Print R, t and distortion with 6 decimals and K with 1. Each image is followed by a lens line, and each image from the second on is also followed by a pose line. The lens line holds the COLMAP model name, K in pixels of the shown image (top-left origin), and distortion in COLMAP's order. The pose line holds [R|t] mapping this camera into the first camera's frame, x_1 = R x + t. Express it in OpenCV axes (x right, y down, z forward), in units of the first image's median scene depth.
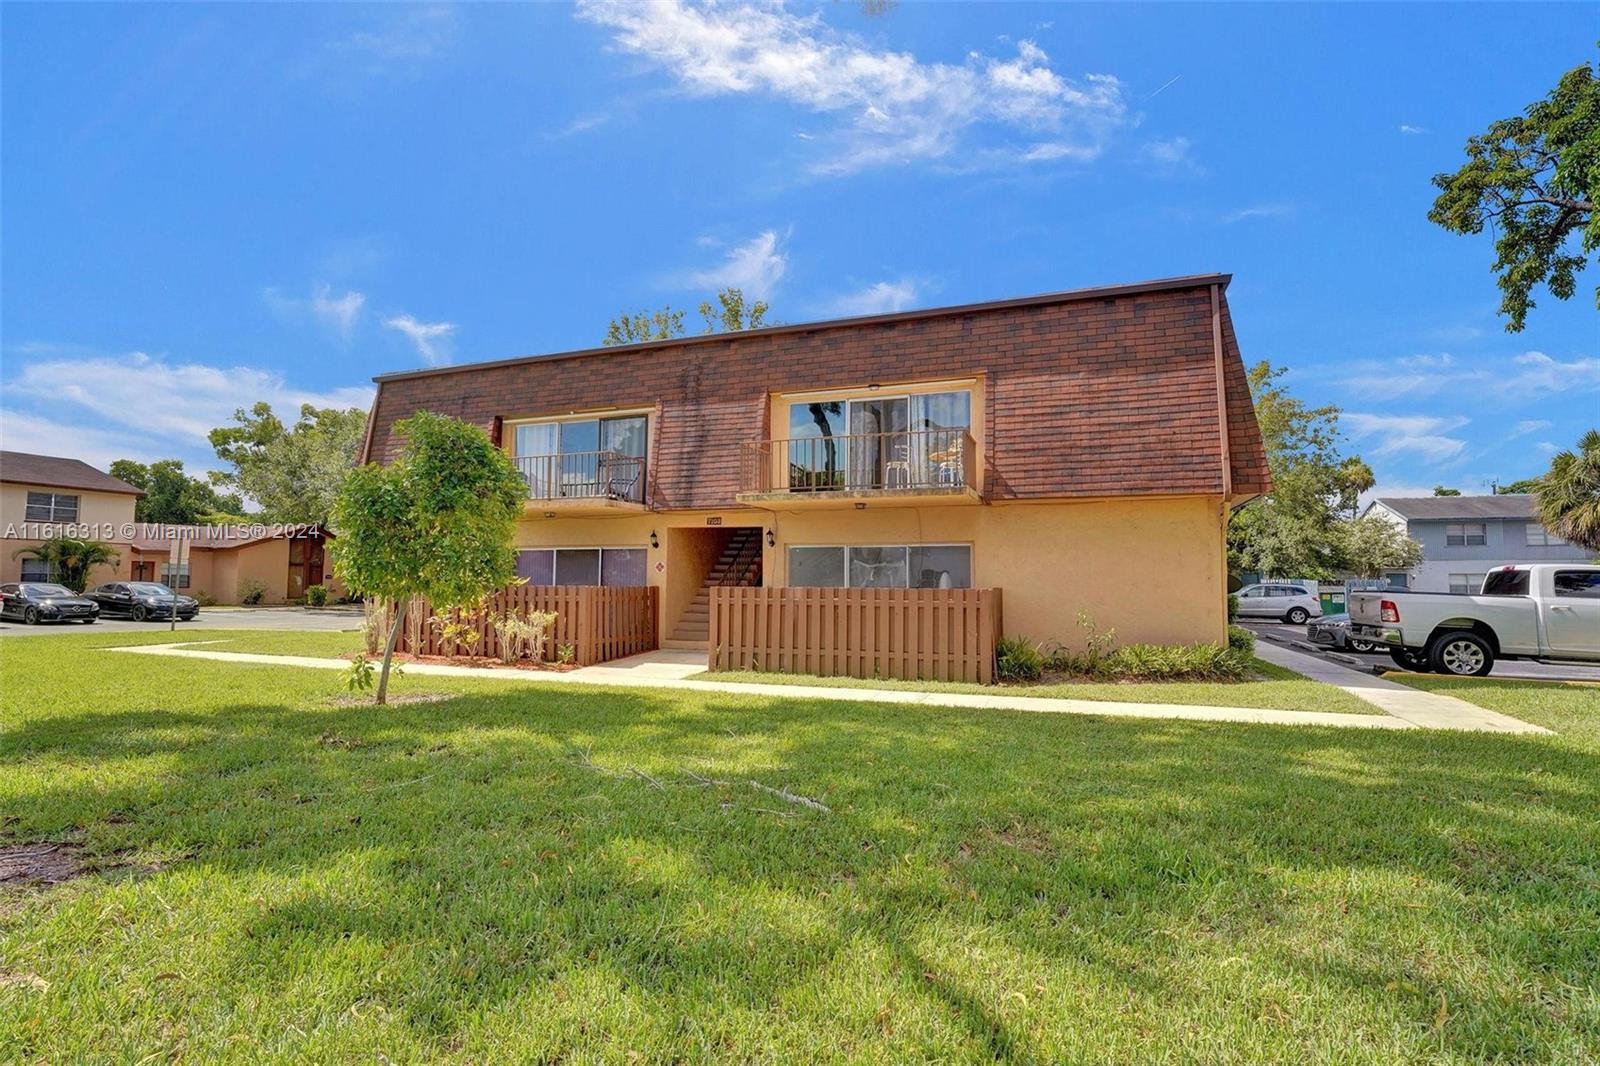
lens RADIAL K [[753.3, 0, 800.0], [0, 753.3, 533.0], [0, 0, 1]] dist [0.004120, 0.000196]
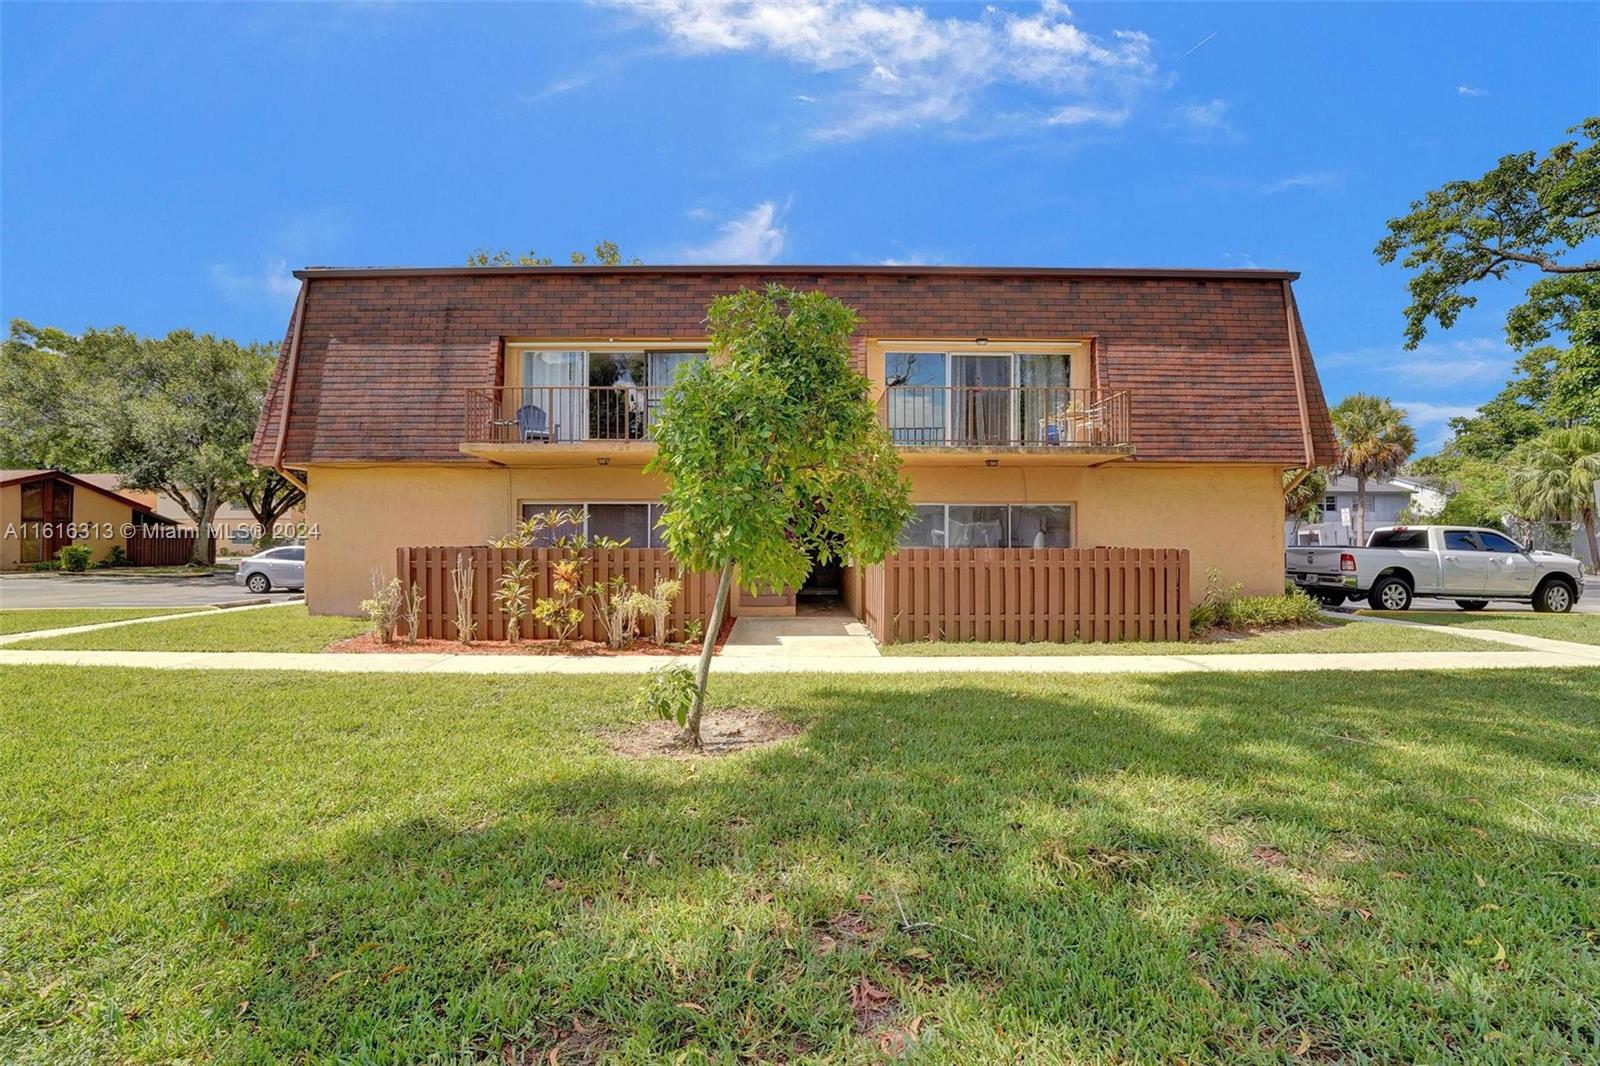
lens RADIAL K [[660.0, 0, 800.0], [0, 660.0, 533.0], [0, 0, 1]] dist [-0.020856, 0.000511]
pose [[0.937594, -0.000698, 0.347731, -0.446921], [-0.018859, 0.998424, 0.052855, 0.013463], [-0.347220, -0.056115, 0.936103, 0.292395]]
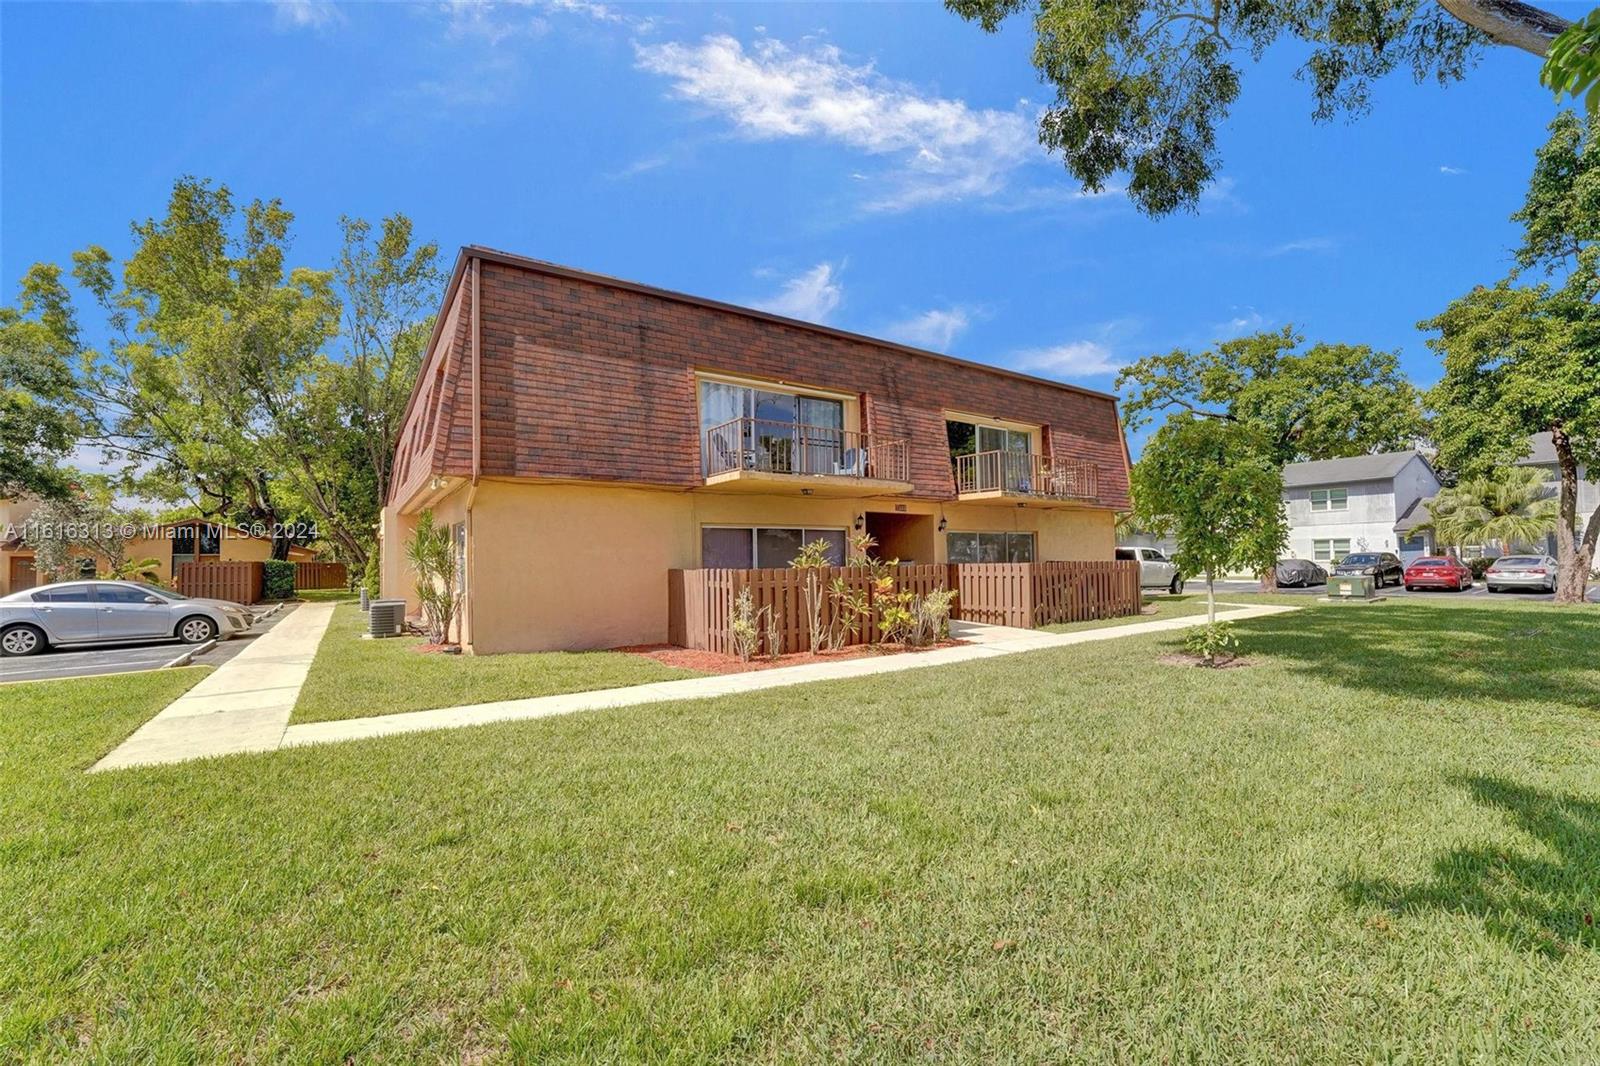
lens RADIAL K [[651.0, 0, 800.0], [0, 651.0, 533.0], [0, 0, 1]] dist [-0.012050, 0.003907]
pose [[0.584935, 0.018008, 0.810880, -1.167017], [-0.039890, 0.999182, 0.006585, 0.025567], [-0.810098, -0.036198, 0.585175, 0.624114]]
